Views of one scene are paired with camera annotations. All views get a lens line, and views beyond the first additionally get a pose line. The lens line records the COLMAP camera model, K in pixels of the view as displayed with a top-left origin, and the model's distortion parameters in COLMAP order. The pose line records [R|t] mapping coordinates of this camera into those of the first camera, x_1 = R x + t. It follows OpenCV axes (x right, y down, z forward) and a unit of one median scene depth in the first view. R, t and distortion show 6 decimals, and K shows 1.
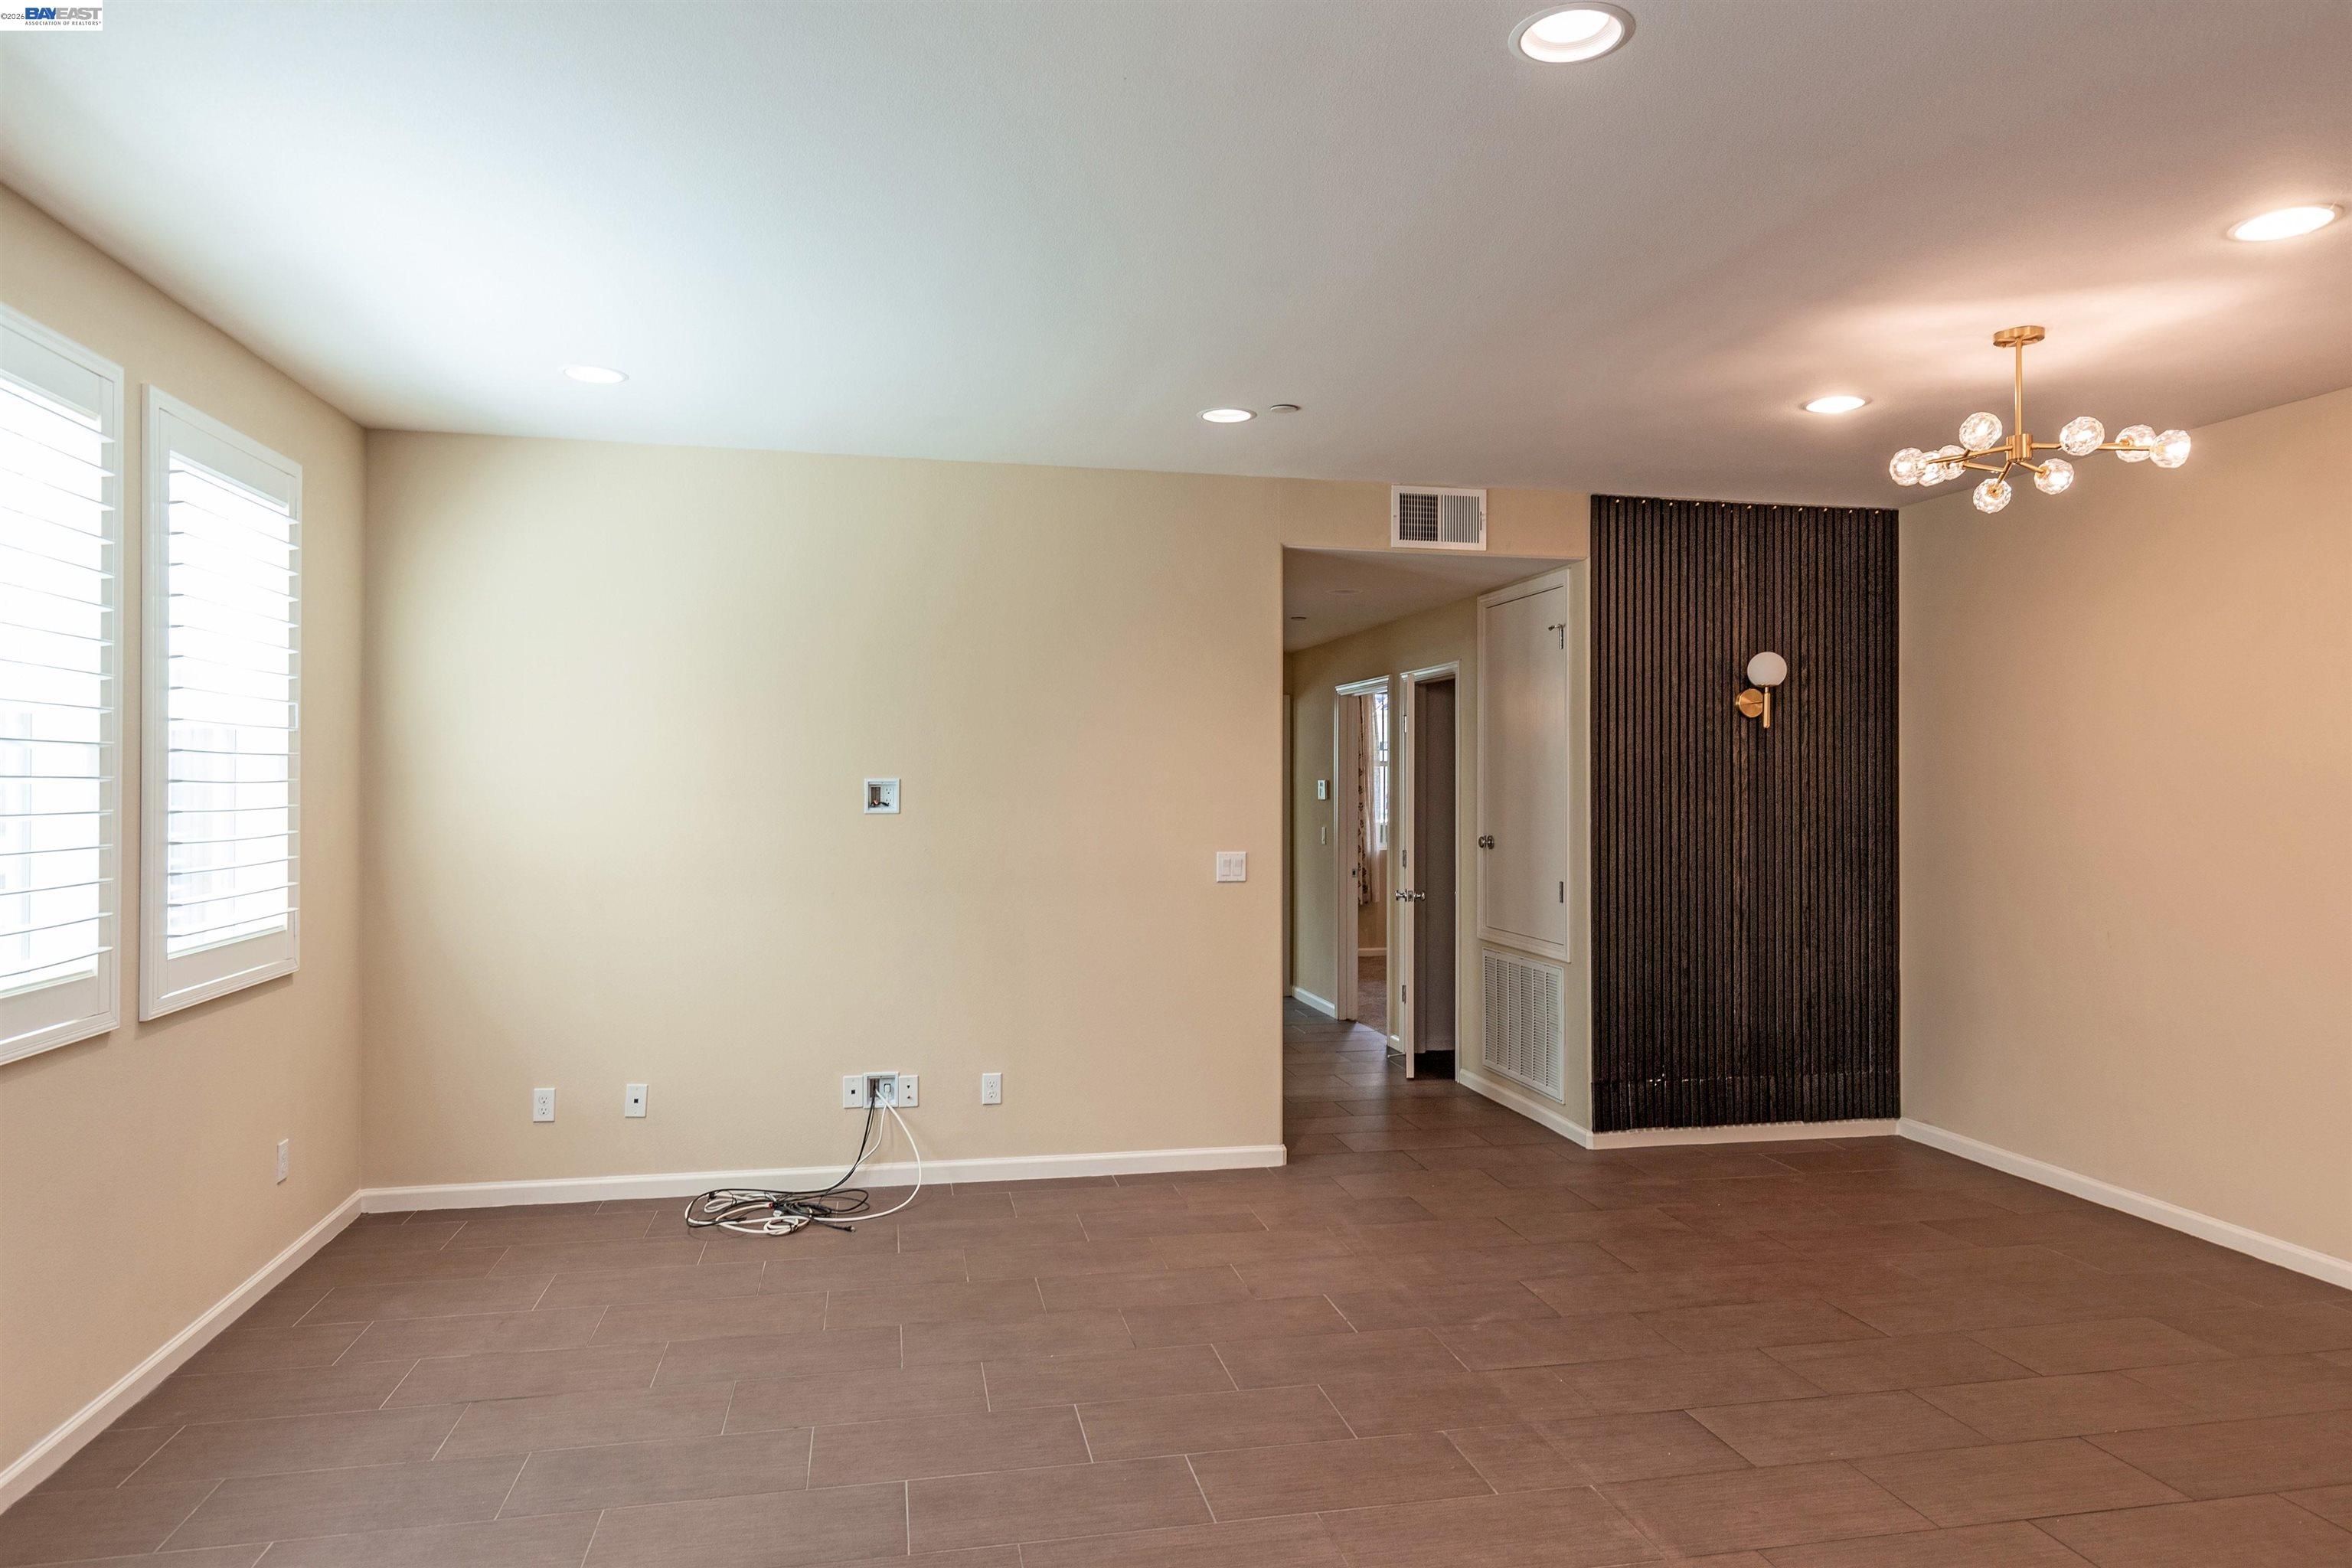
lens RADIAL K [[1448.9, 0, 1159.4], [0, 1448.9, 766.9], [0, 0, 1]] dist [0.004367, -0.001076]
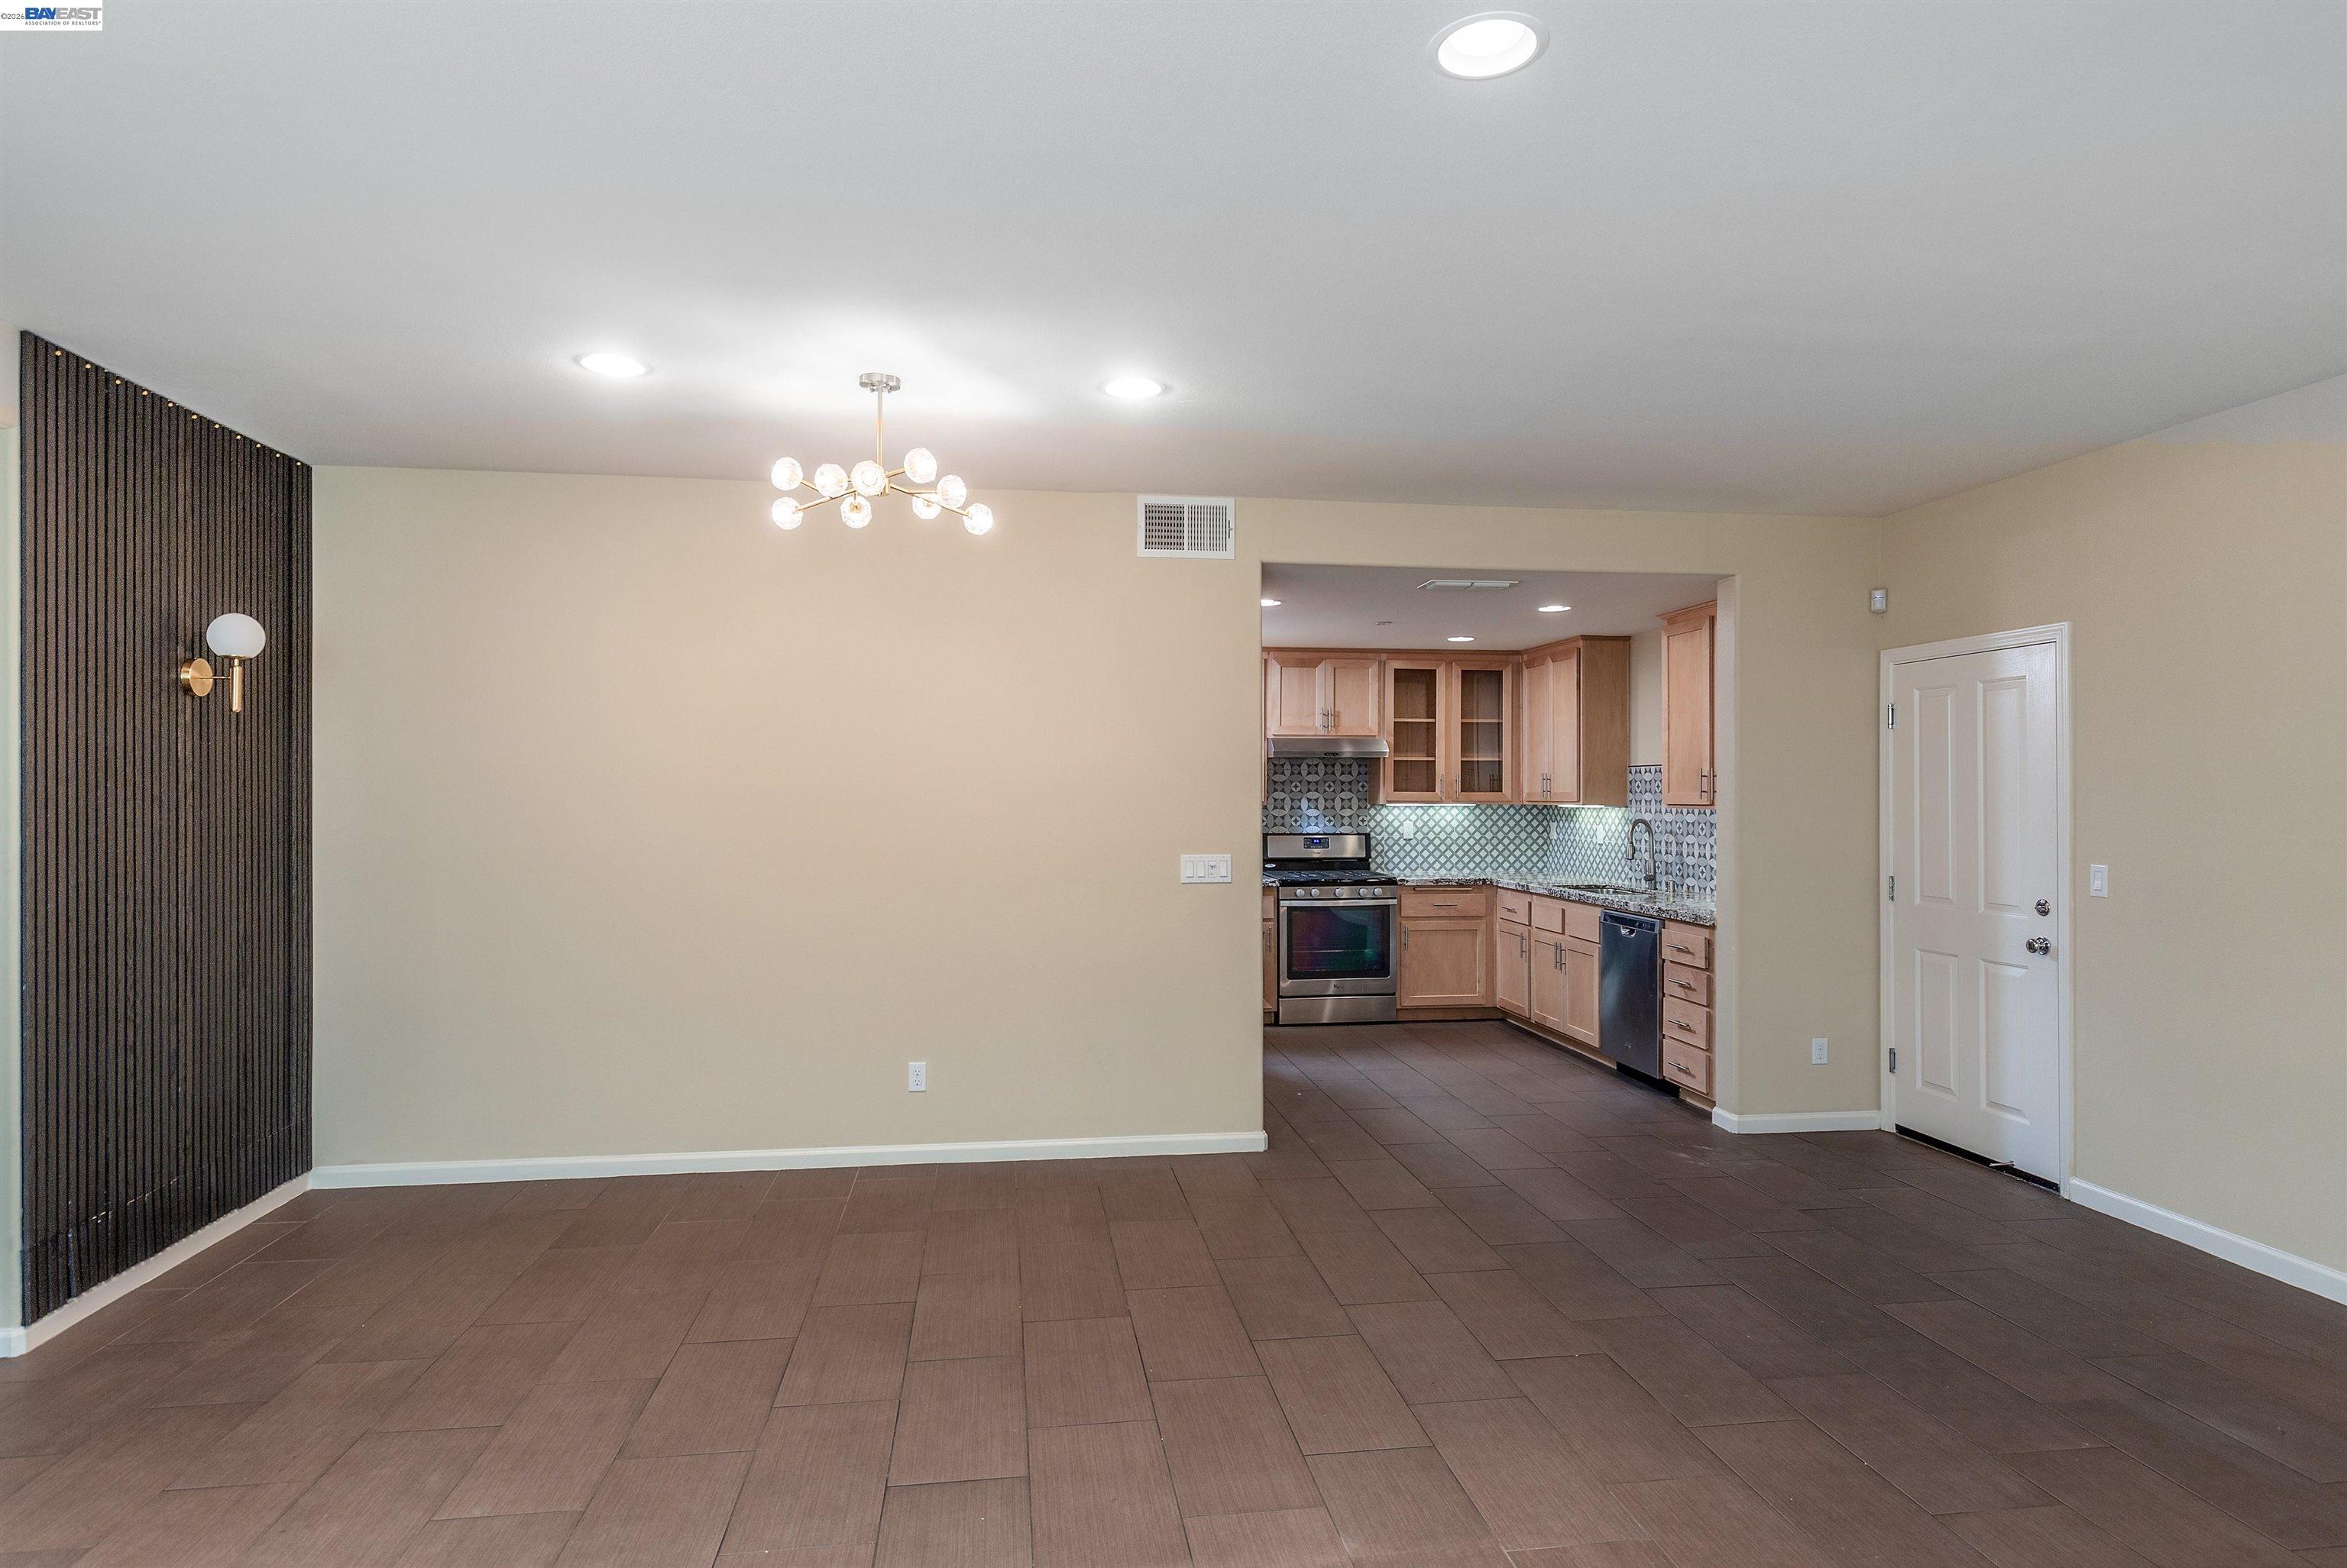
lens RADIAL K [[1295.1, 0, 1201.2], [0, 1295.1, 791.3], [0, 0, 1]] dist [0.008644, -0.004264]
pose [[0.048662, -0.004288, 0.998806, -0.256887], [-0.013378, 0.999898, 0.004944, 0.005499], [-0.998726, -0.013603, 0.048600, 0.467727]]
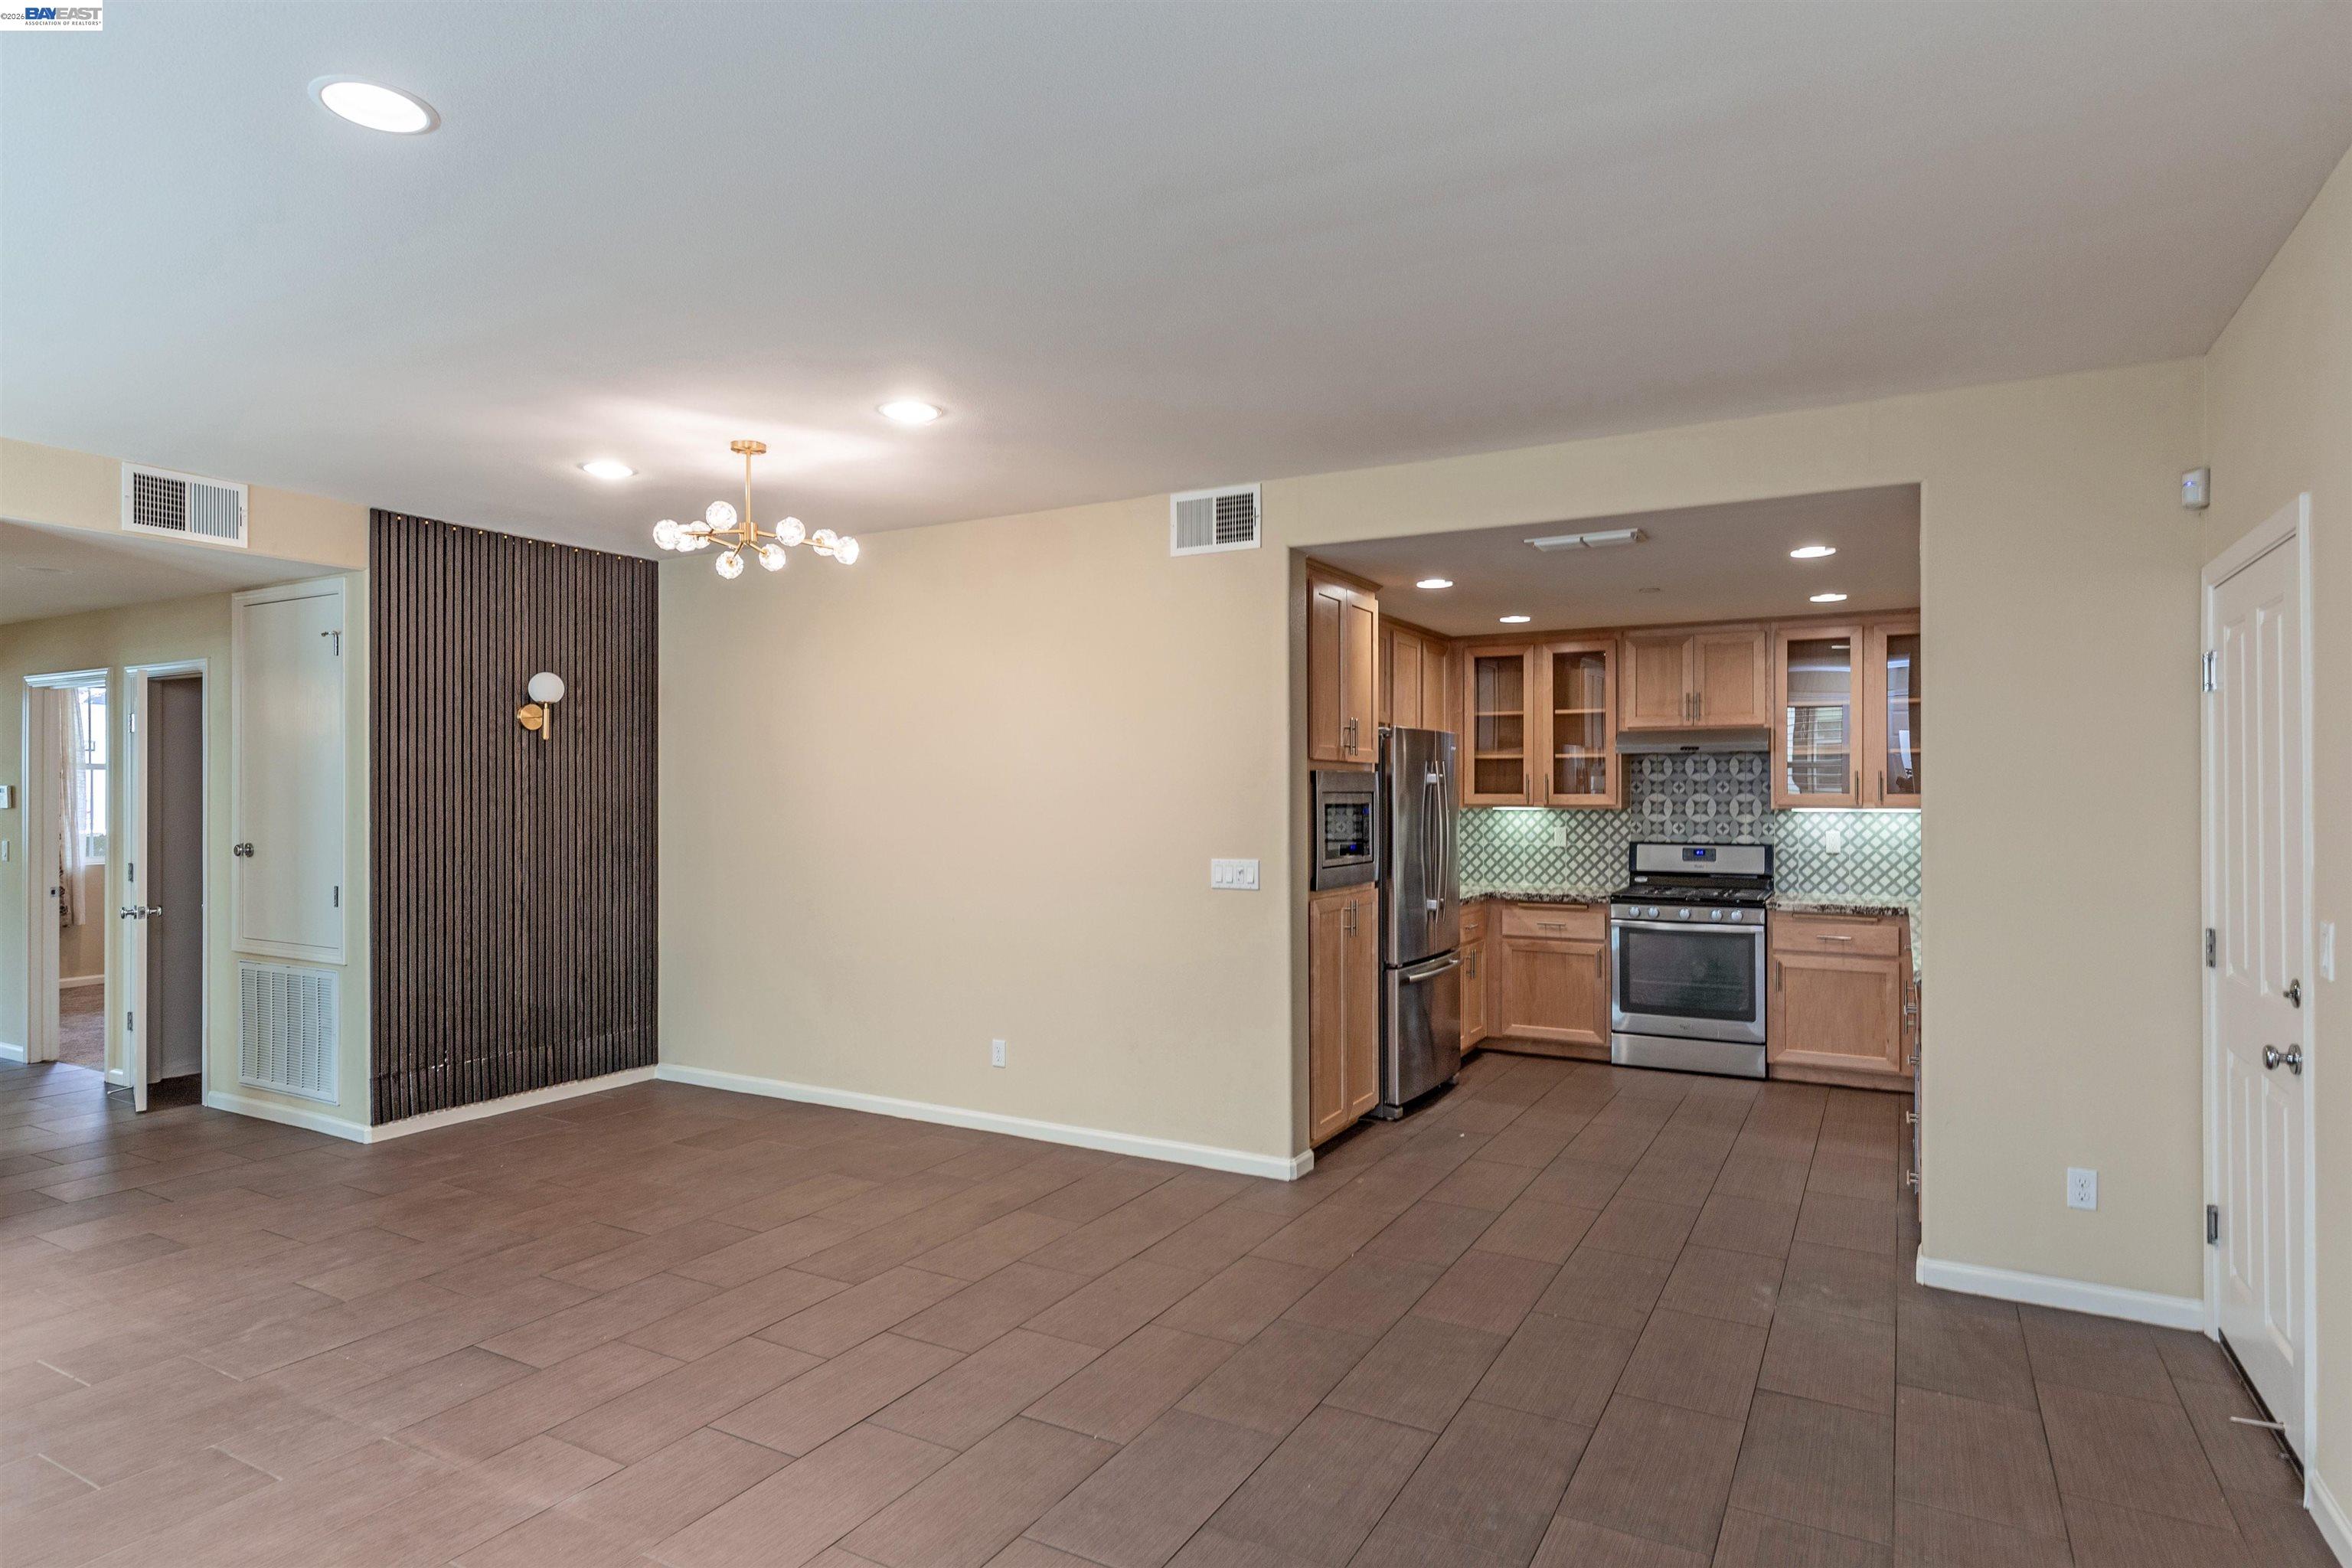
lens RADIAL K [[1298.0, 0, 1194.5], [0, 1298.0, 788.8], [0, 0, 1]] dist [0.008644, -0.004264]
pose [[0.649000, -0.002451, 0.760785, -0.026399], [-0.006957, 0.999934, 0.009156, -0.001172], [-0.760757, -0.011235, 0.648940, -0.046904]]
